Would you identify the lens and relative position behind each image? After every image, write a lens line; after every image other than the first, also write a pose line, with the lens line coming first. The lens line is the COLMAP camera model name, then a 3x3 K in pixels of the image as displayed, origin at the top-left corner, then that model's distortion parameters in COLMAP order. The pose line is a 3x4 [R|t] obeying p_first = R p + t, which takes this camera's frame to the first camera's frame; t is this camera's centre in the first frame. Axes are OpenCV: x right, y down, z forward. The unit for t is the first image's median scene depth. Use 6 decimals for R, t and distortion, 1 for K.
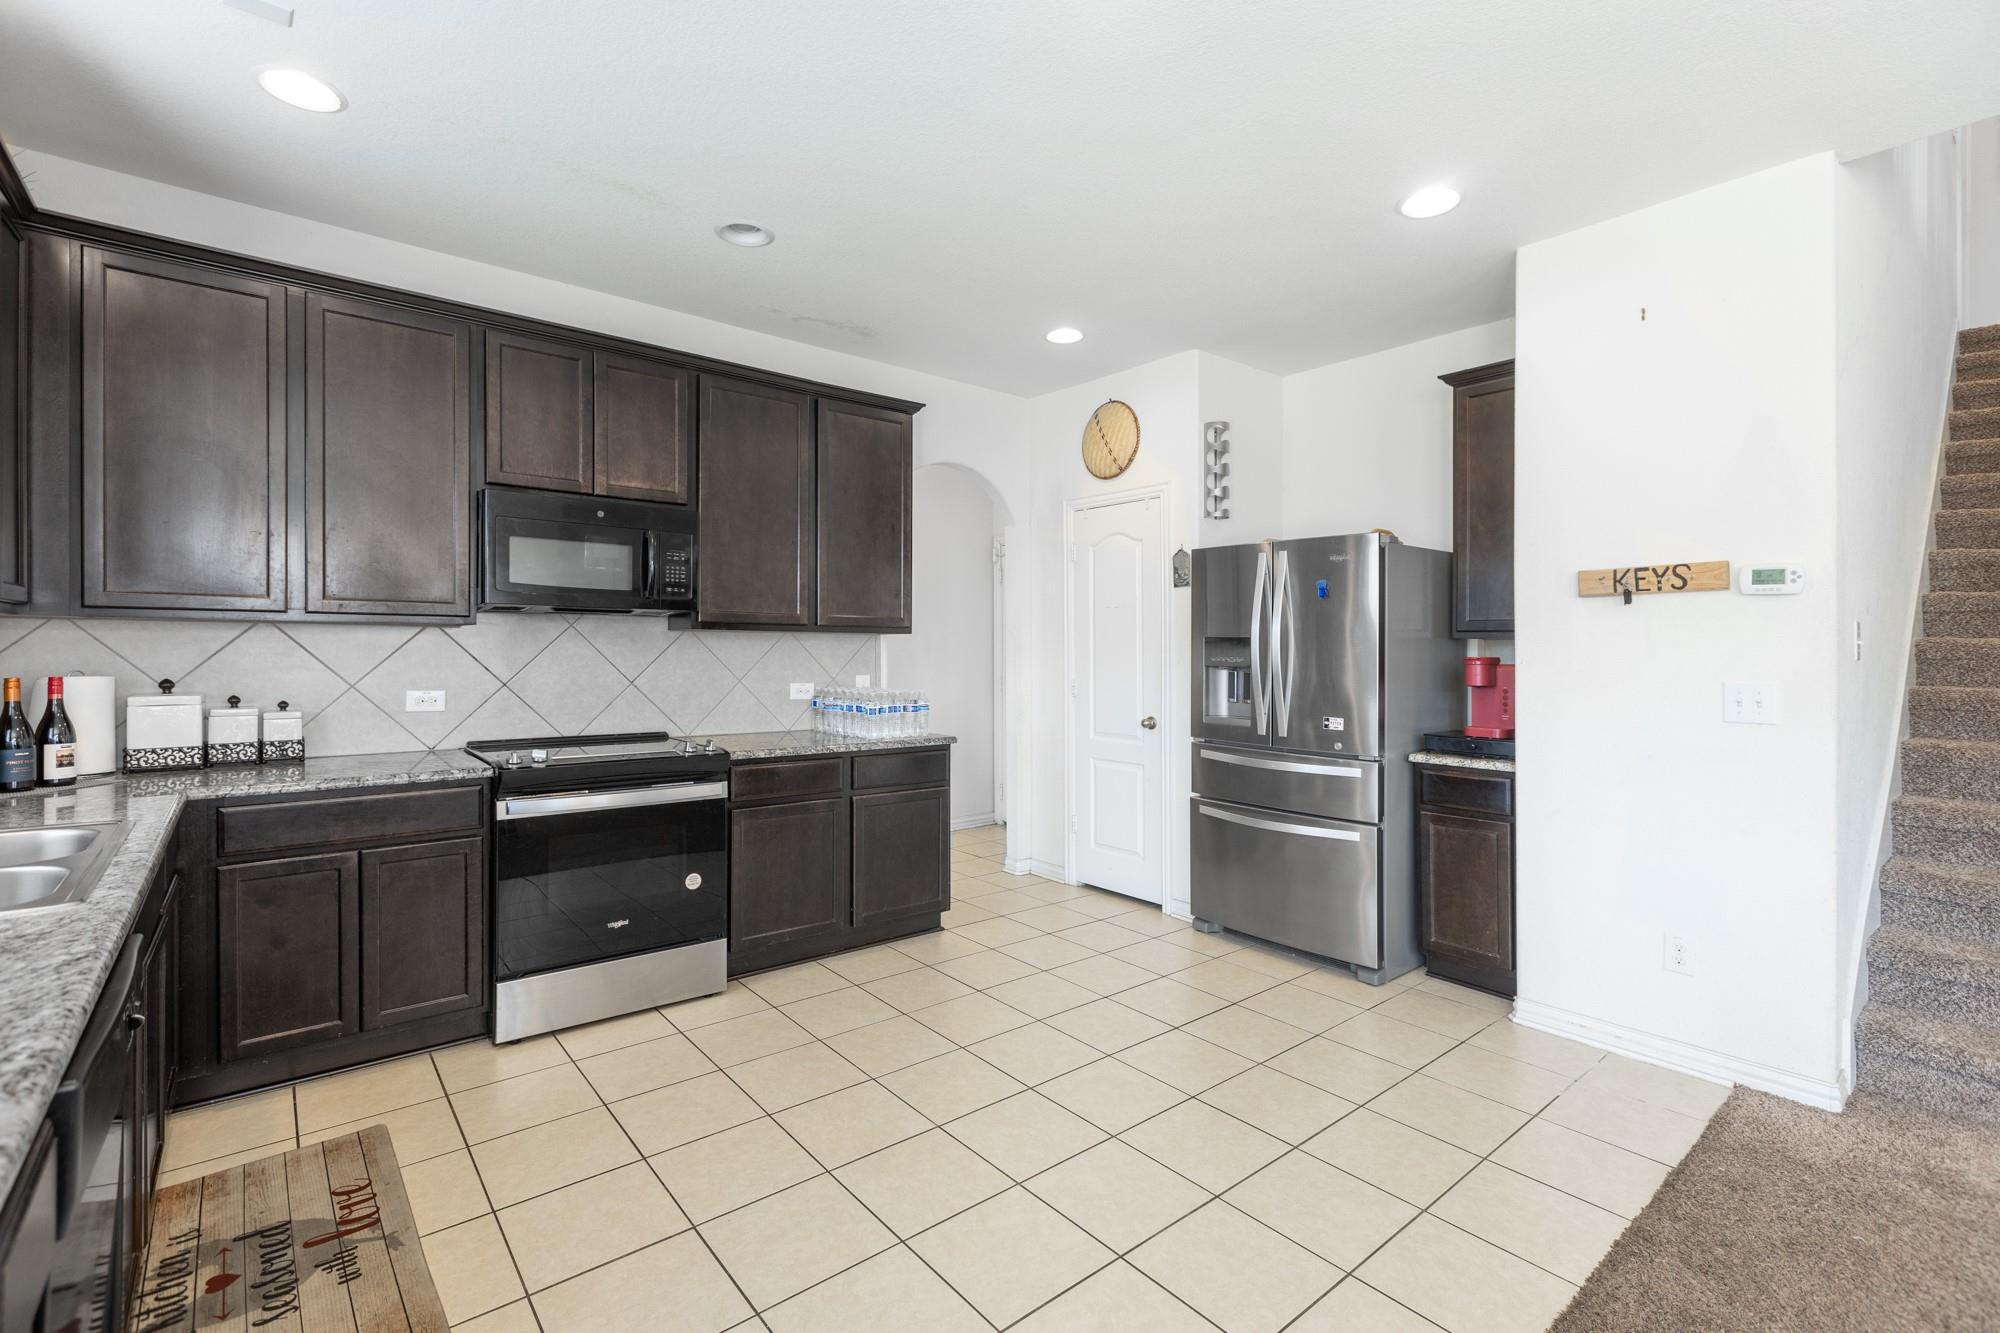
lens RADIAL K [[889.4, 0, 1003.3], [0, 889.4, 654.0], [0, 0, 1]] dist [-0.000844, 0.000600]
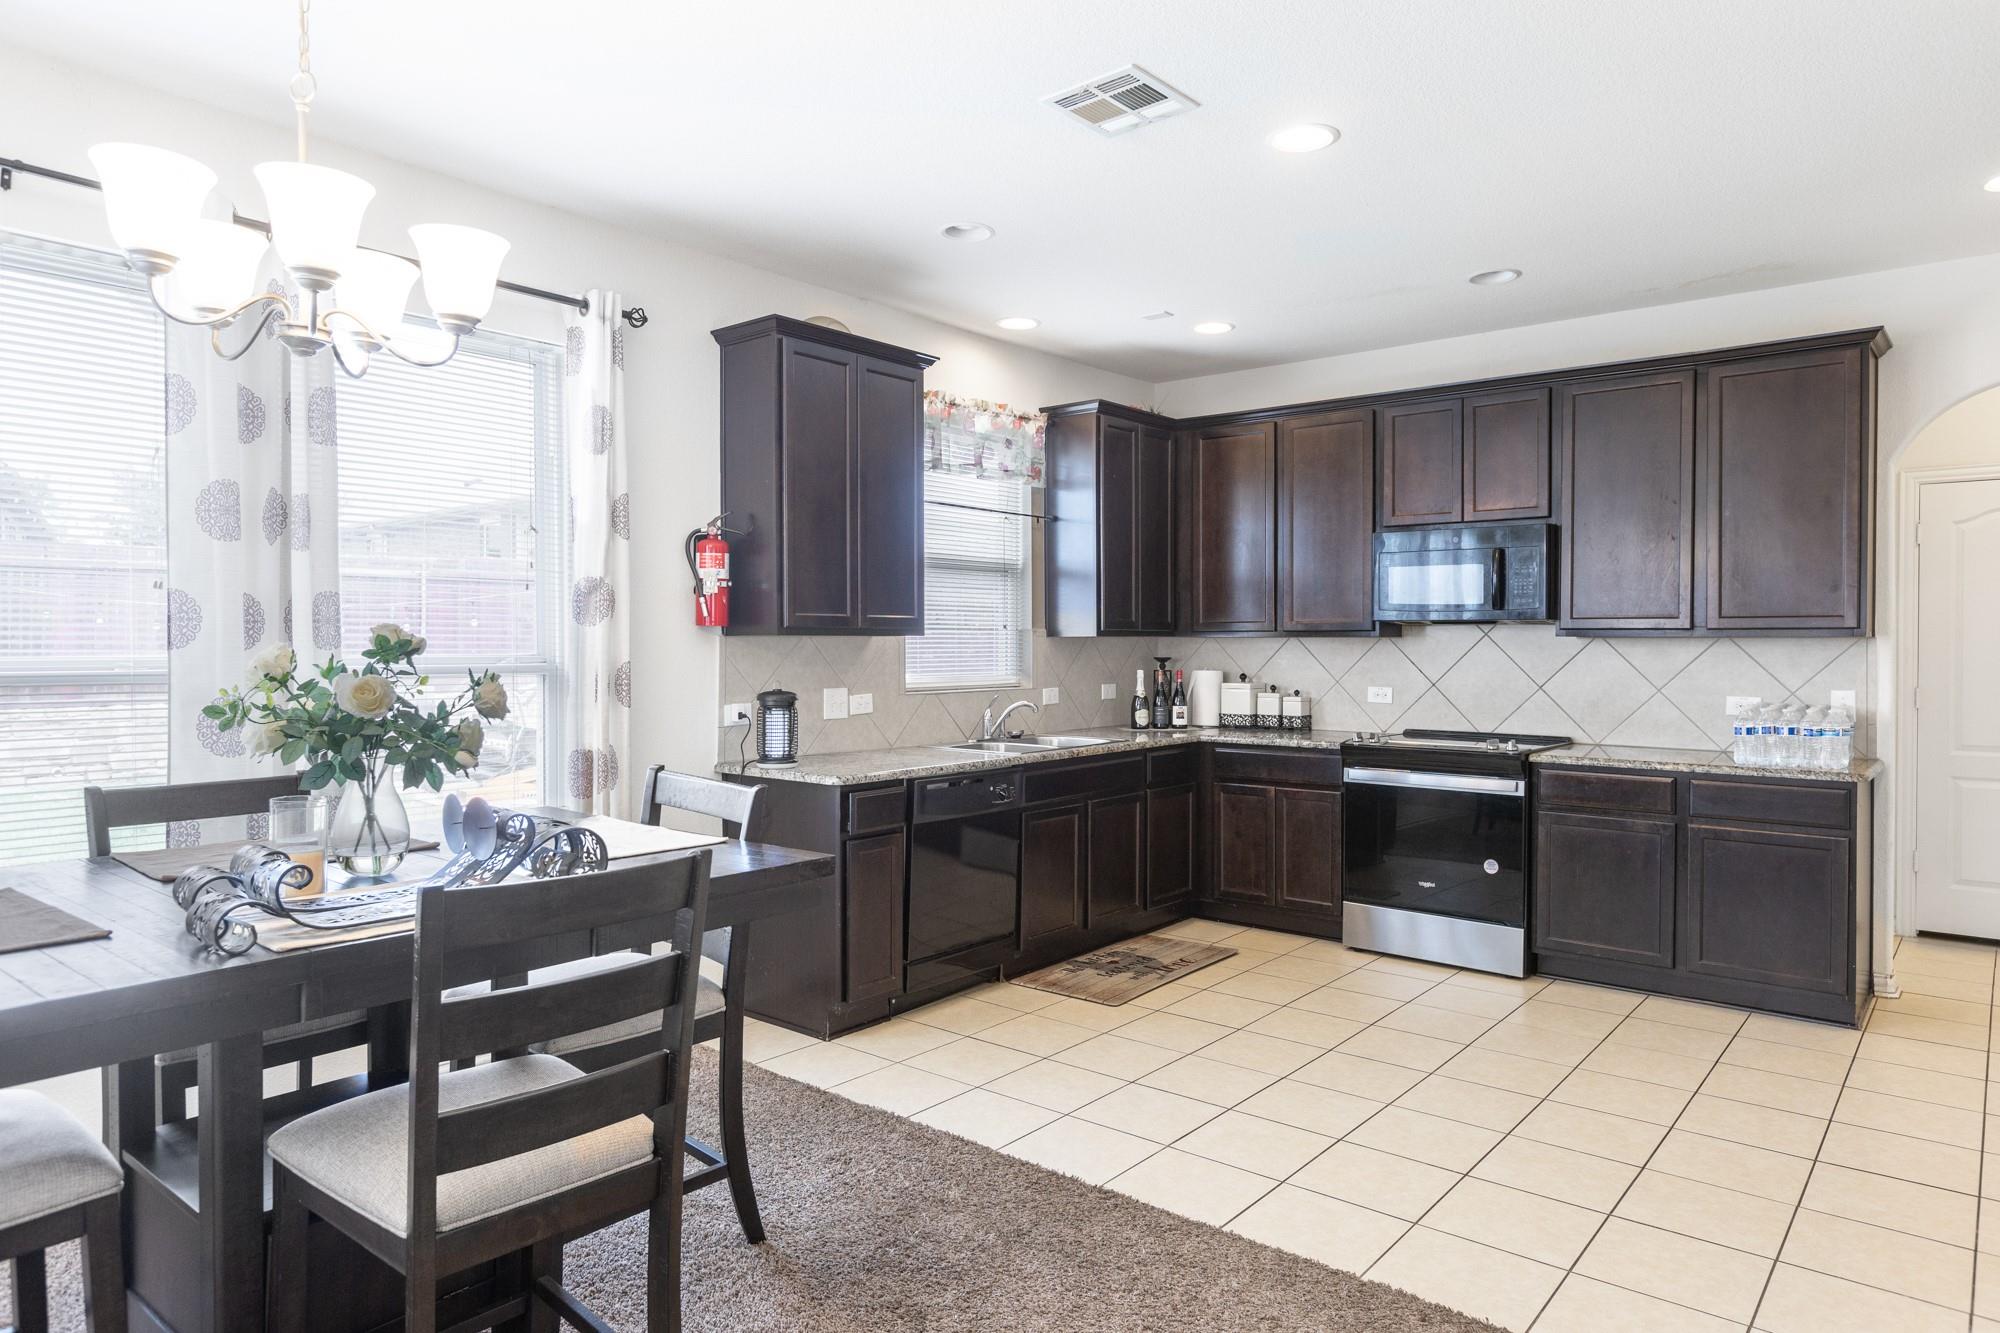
lens RADIAL K [[1213.9, 0, 998.5], [0, 1213.9, 676.9], [0, 0, 1]] dist [-0.001912, -0.002214]
pose [[0.177575, 0.021924, -0.983863, 1.152855], [-0.004268, 0.999760, 0.021508, -0.011081], [0.984098, 0.000380, 0.177625, 0.146478]]
